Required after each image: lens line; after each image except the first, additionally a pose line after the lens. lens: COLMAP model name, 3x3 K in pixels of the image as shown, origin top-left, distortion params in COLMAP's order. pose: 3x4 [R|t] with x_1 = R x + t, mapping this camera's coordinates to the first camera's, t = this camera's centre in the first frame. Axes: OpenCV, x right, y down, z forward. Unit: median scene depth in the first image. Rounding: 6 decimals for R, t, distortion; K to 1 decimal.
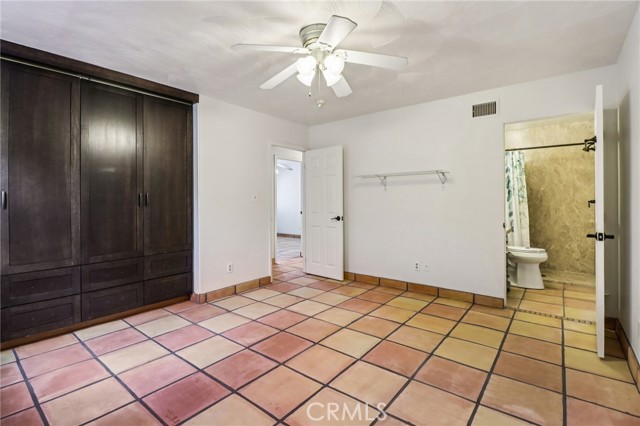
lens RADIAL K [[299.9, 0, 321.8], [0, 299.9, 200.9], [0, 0, 1]] dist [-0.001470, -0.005913]
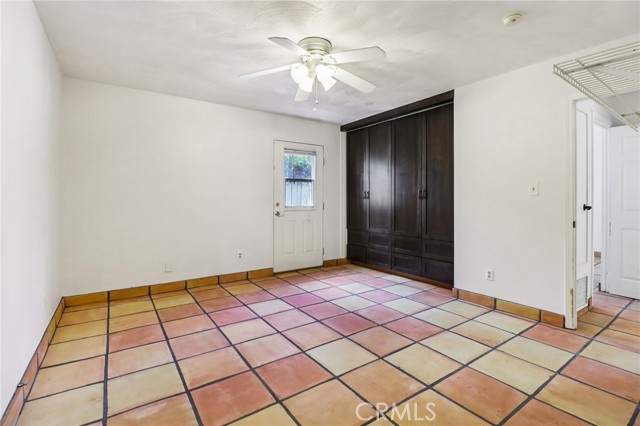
lens RADIAL K [[299.9, 0, 324.1], [0, 299.9, 197.1], [0, 0, 1]] dist [-0.001470, -0.005913]
pose [[-0.276887, 0.000418, -0.960902, 0.818079], [-0.000718, 1.000000, 0.000642, 0.008657], [0.960902, 0.000867, -0.276887, 1.030291]]
